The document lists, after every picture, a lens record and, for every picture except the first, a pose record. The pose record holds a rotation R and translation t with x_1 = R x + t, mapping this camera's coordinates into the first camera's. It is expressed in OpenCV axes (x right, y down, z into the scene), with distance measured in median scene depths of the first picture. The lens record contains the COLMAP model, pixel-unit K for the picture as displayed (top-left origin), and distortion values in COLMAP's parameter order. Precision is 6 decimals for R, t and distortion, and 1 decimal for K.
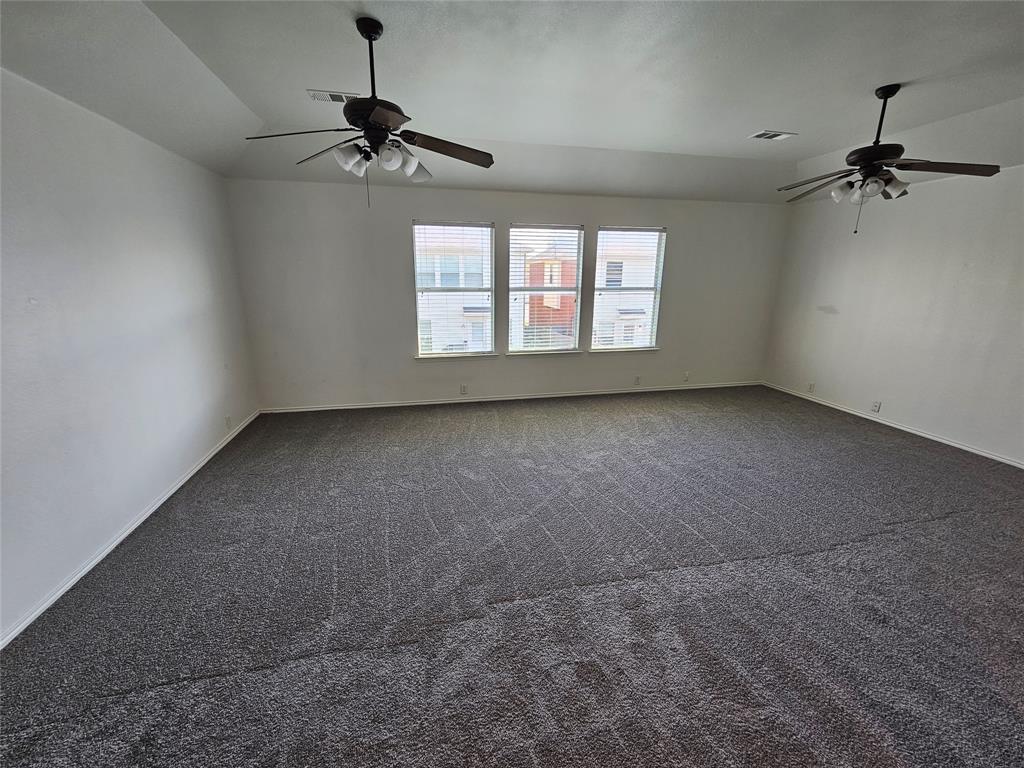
lens RADIAL K [[422.4, 0, 517.0], [0, 422.4, 387.8], [0, 0, 1]] dist [0.001784, -0.001522]
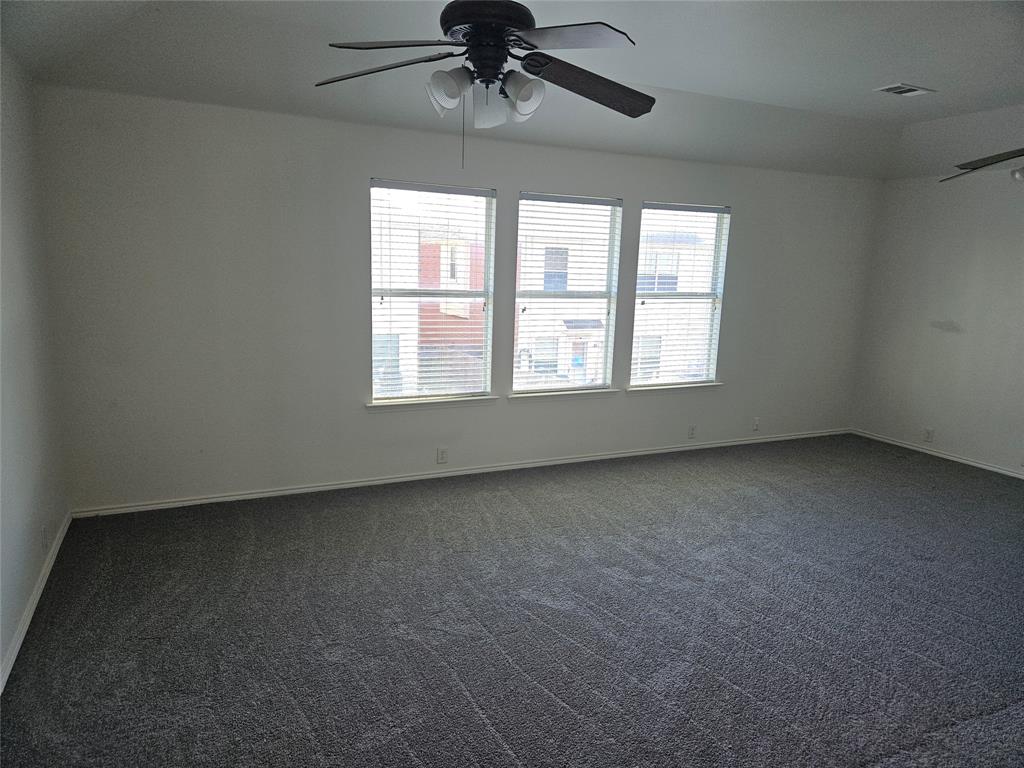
lens RADIAL K [[680.0, 0, 515.7], [0, 680.0, 385.6], [0, 0, 1]] dist [0.082384, -0.066361]
pose [[0.975289, -0.013908, 0.220495, -0.255308], [0.032026, 0.996375, -0.078808, -0.016984], [-0.218600, 0.083923, 0.972199, 0.024032]]
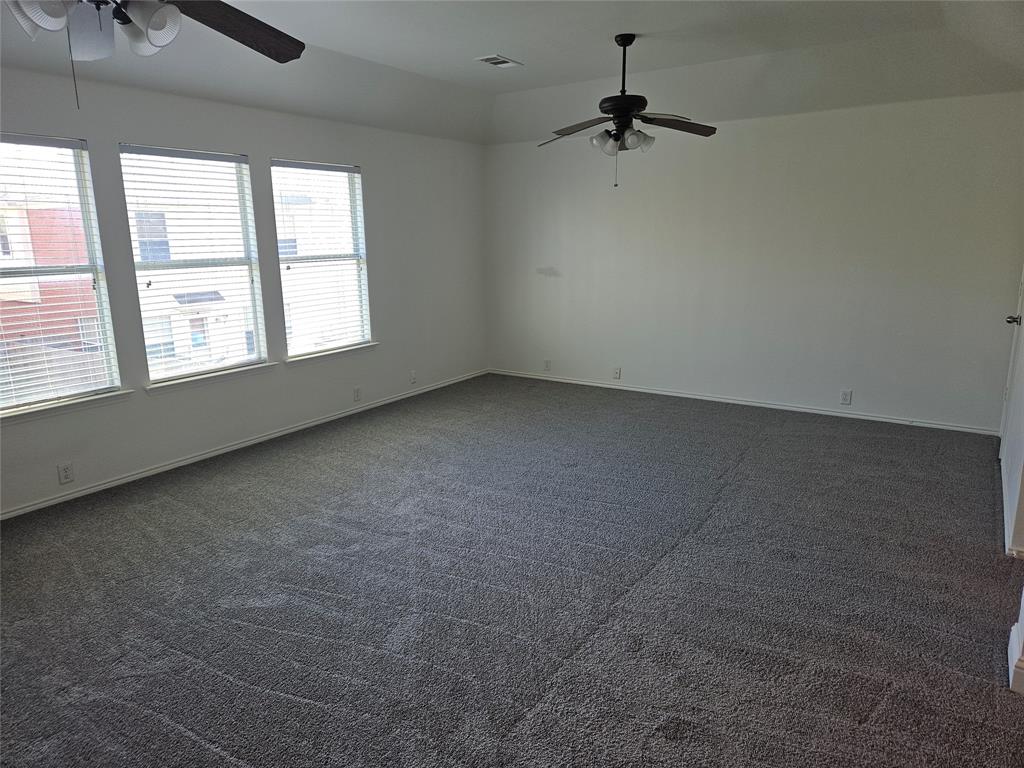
lens RADIAL K [[680.0, 0, 510.6], [0, 680.0, 379.8], [0, 0, 1]] dist [0.082384, -0.066361]
pose [[0.724532, -0.162397, 0.669837, -0.295377], [0.196121, 0.980248, 0.025518, -0.023470], [-0.660750, 0.112880, 0.742070, 0.060061]]
